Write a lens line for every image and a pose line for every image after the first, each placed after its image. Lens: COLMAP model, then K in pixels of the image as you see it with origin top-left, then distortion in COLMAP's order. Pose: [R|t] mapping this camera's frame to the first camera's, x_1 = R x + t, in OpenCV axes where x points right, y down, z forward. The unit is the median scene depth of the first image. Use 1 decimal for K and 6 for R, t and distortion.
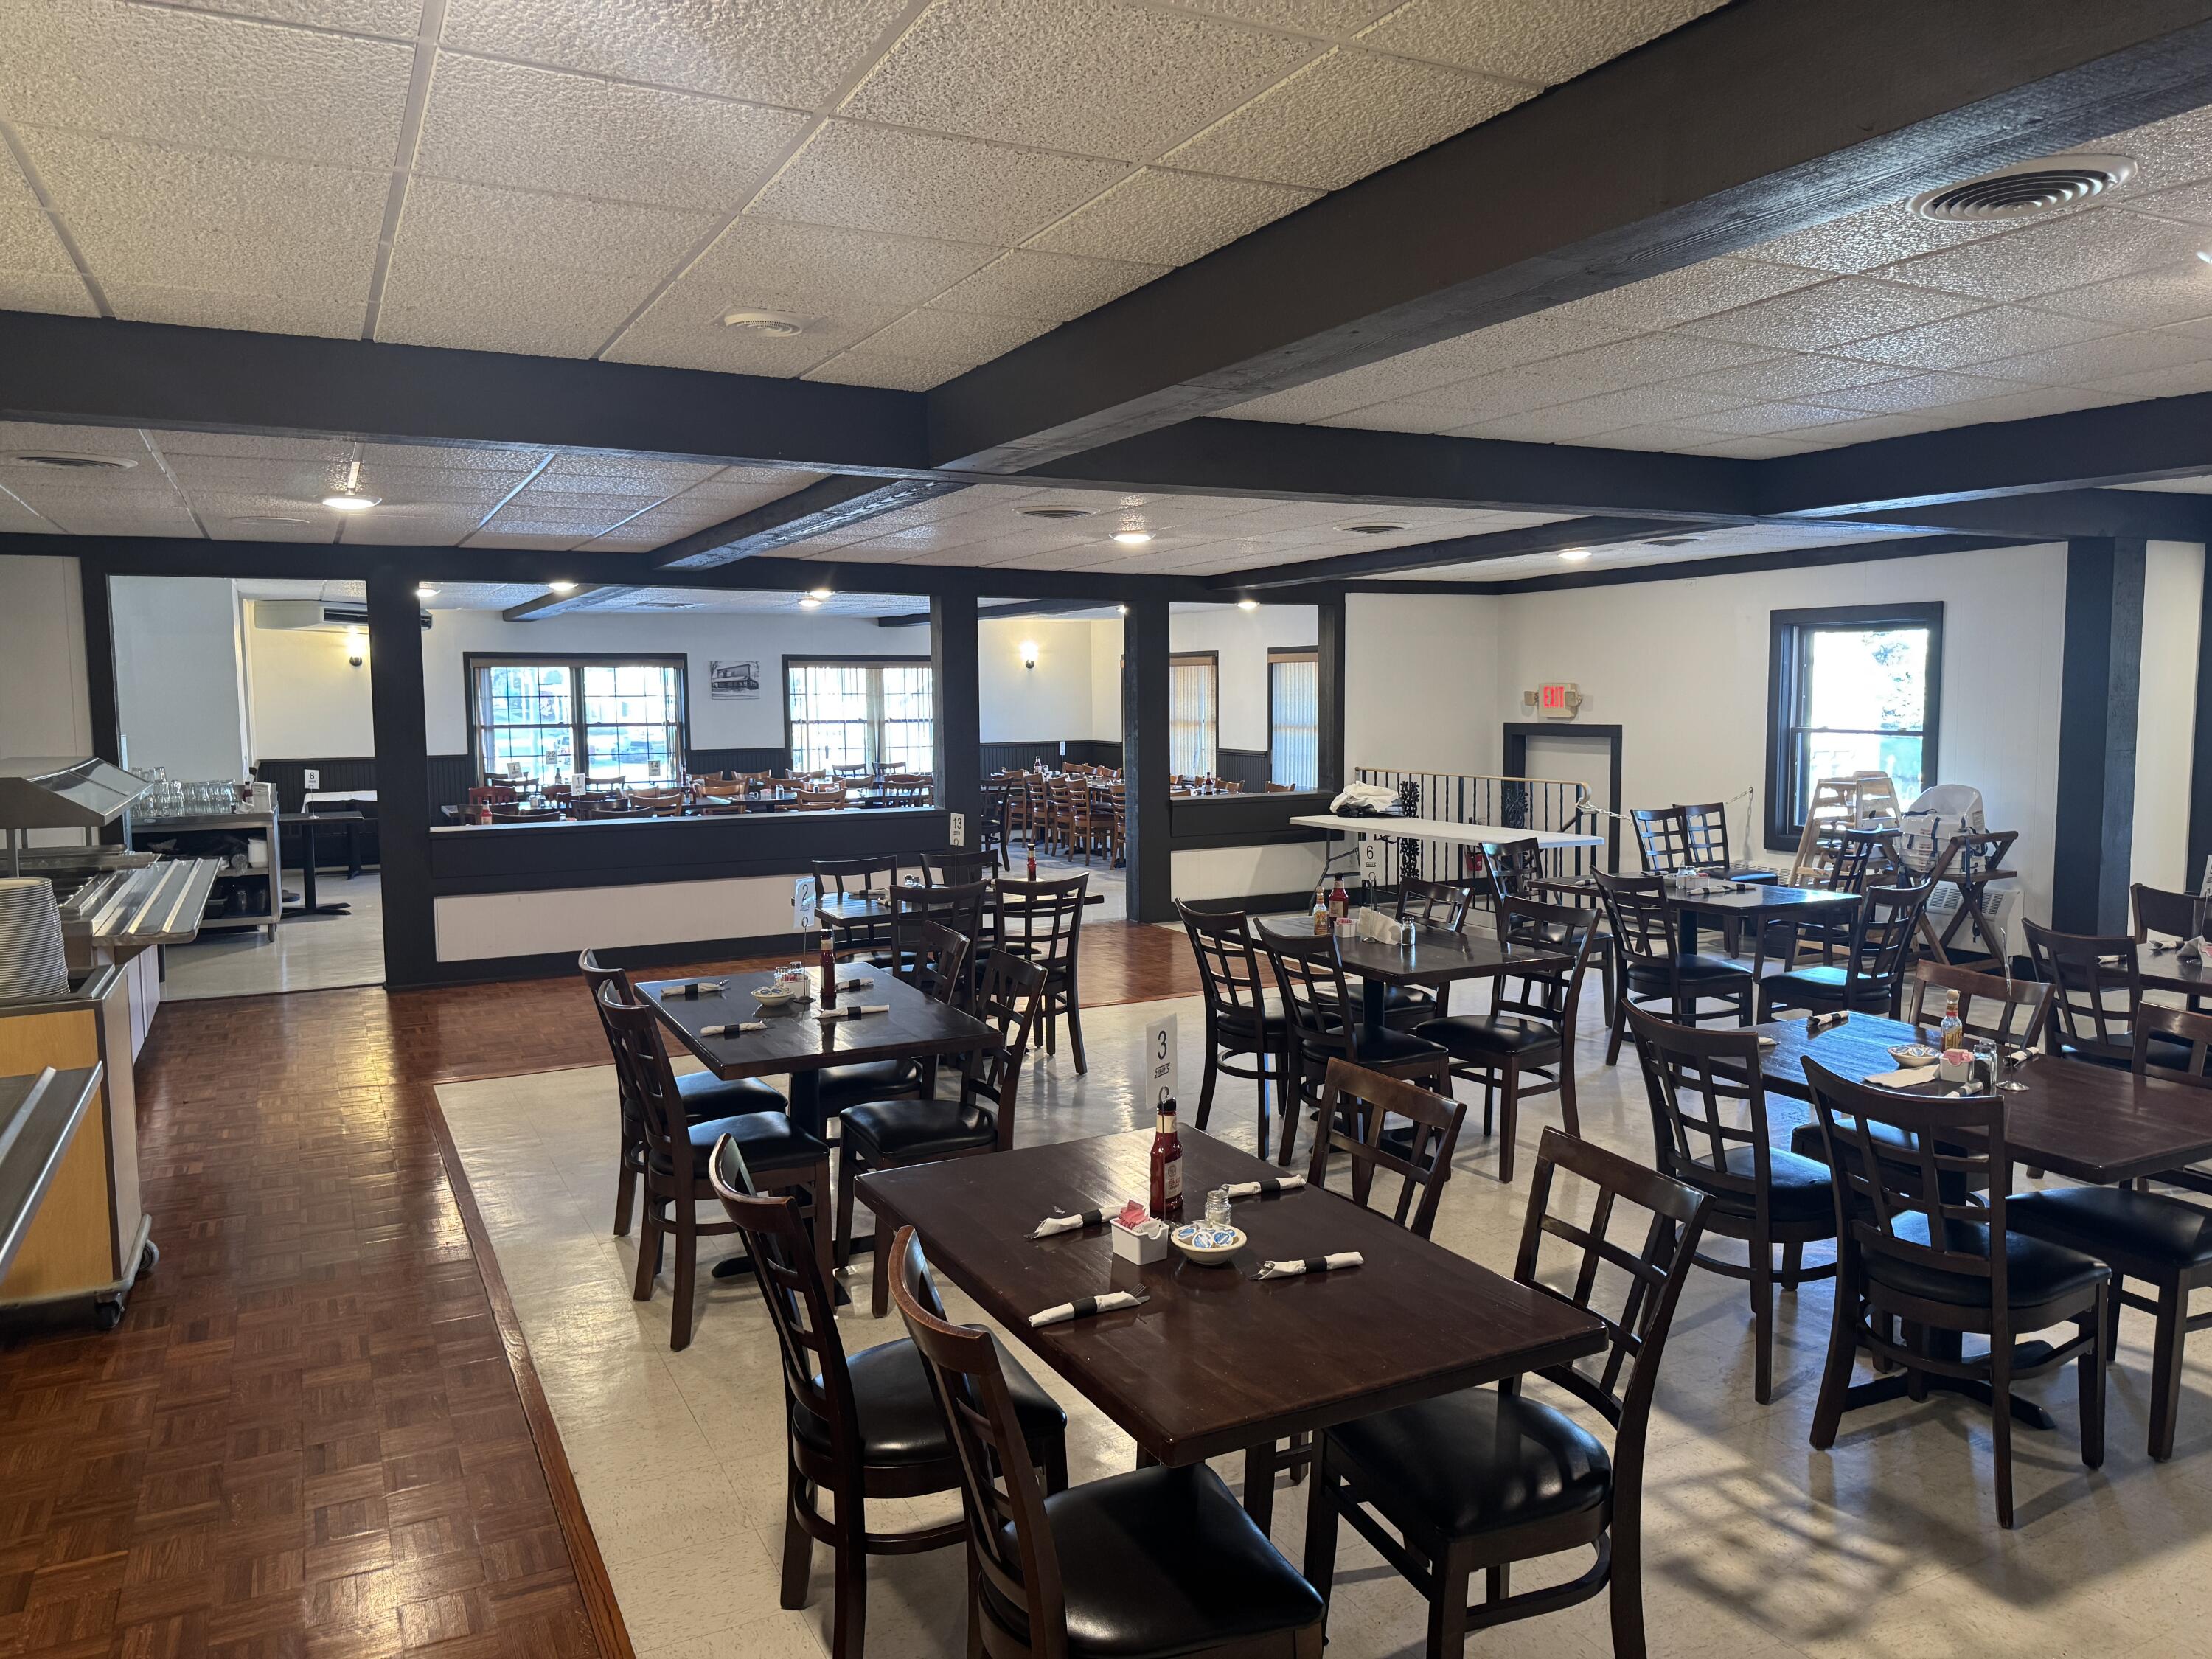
lens RADIAL K [[1535.2, 0, 1103.6], [0, 1535.2, 809.5], [0, 0, 1]] dist [0.009724, -0.022837]
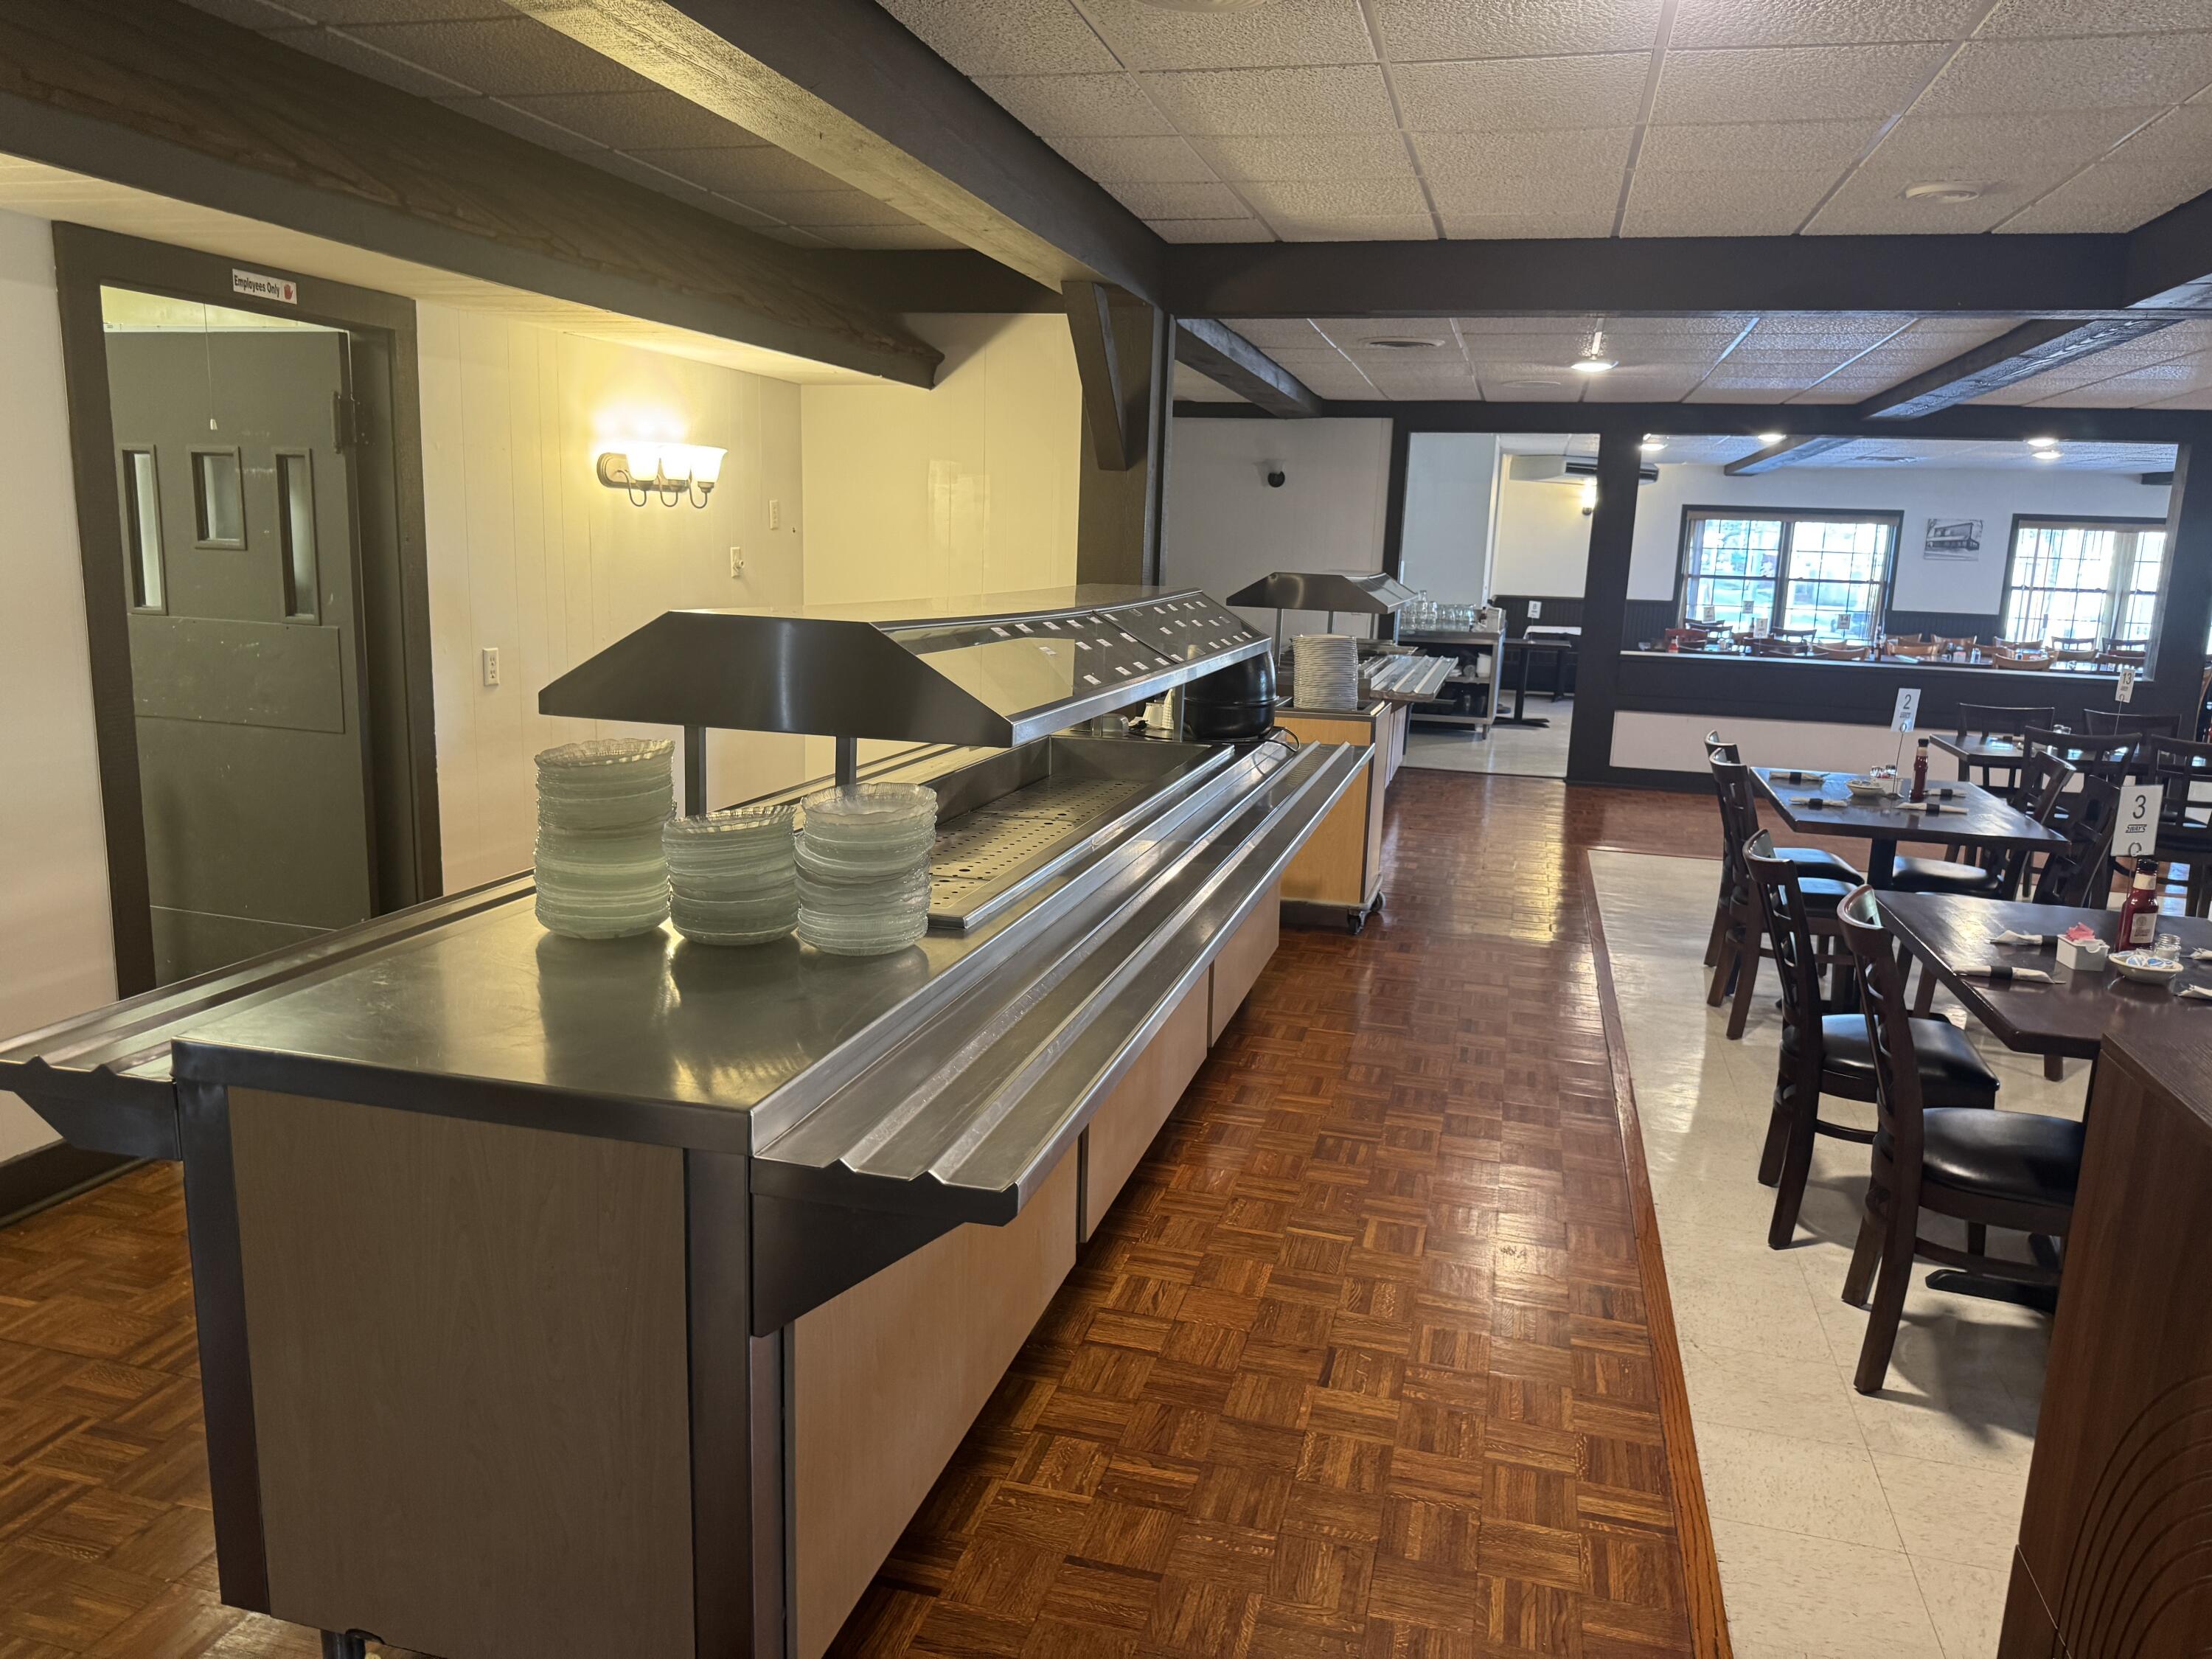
lens RADIAL K [[1515.6, 0, 1118.5], [0, 1515.6, 826.4], [0, 0, 1]] dist [0.063715, -0.060236]
pose [[0.733507, 0.165490, -0.659228, 0.183556], [-0.100016, 0.985628, 0.136143, 0.062827], [0.672283, -0.033928, 0.739516, -0.315098]]
